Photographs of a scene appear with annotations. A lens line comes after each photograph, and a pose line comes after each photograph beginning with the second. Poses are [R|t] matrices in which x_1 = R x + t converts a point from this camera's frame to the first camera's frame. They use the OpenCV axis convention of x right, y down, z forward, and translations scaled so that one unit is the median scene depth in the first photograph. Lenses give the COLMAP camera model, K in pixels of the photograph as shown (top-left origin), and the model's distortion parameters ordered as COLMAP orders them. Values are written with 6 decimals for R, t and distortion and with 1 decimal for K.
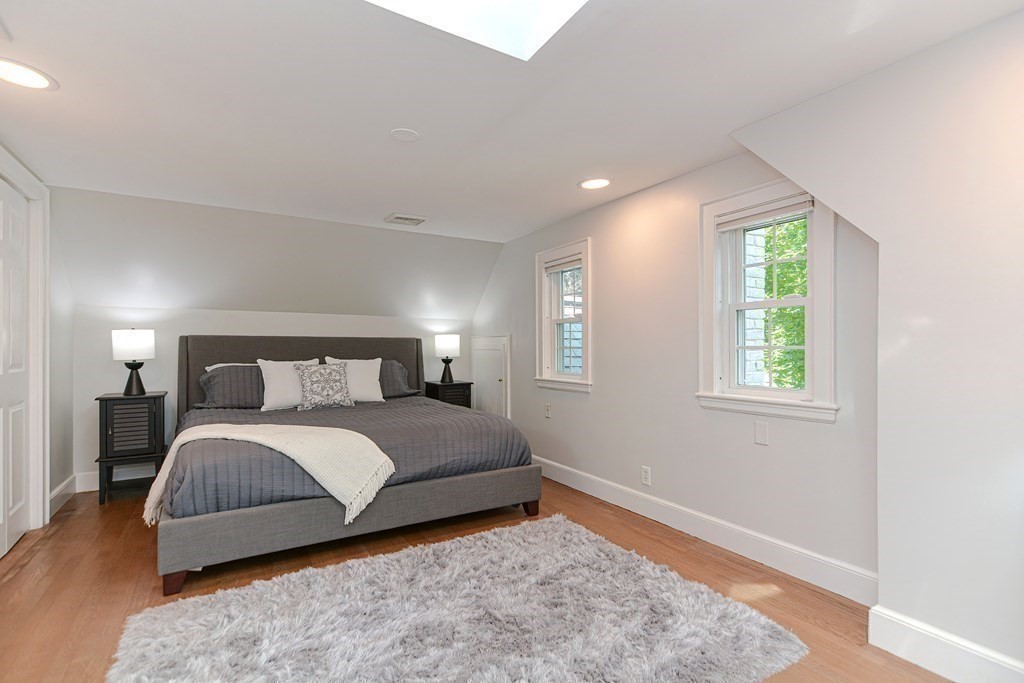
lens RADIAL K [[493.4, 0, 517.9], [0, 493.4, 345.8], [0, 0, 1]] dist [0.004324, -0.001050]
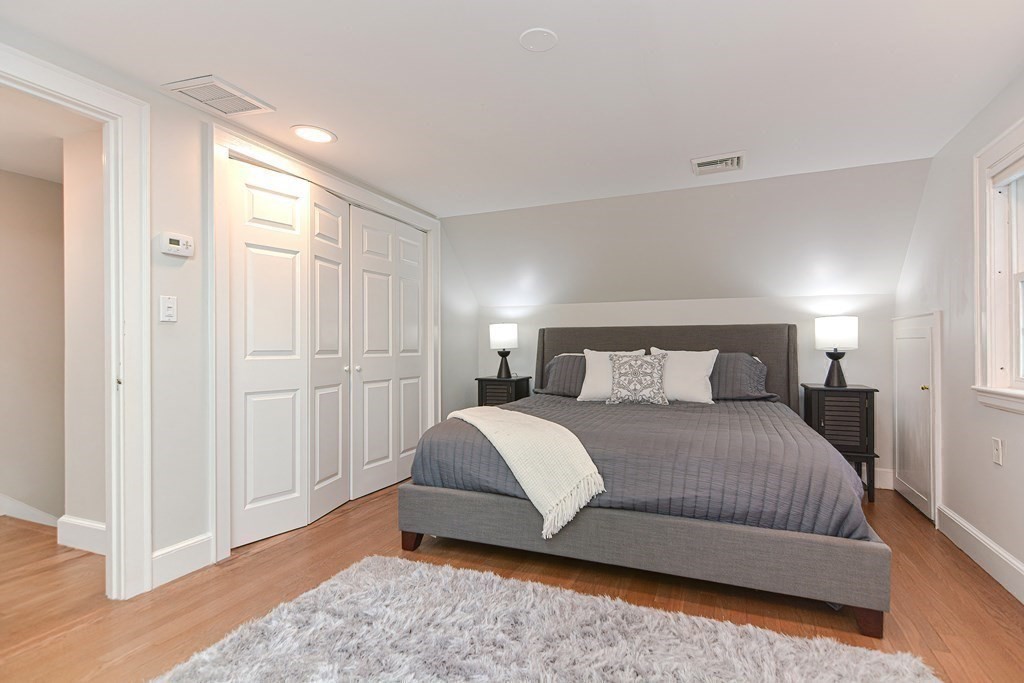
lens RADIAL K [[493.4, 0, 512.2], [0, 493.4, 346.0], [0, 0, 1]] dist [0.004324, -0.001050]
pose [[0.576030, -0.002766, -0.817424, 0.209728], [0.005296, 0.999986, 0.000348, 0.019782], [0.817411, -0.004530, 0.576037, 0.308851]]
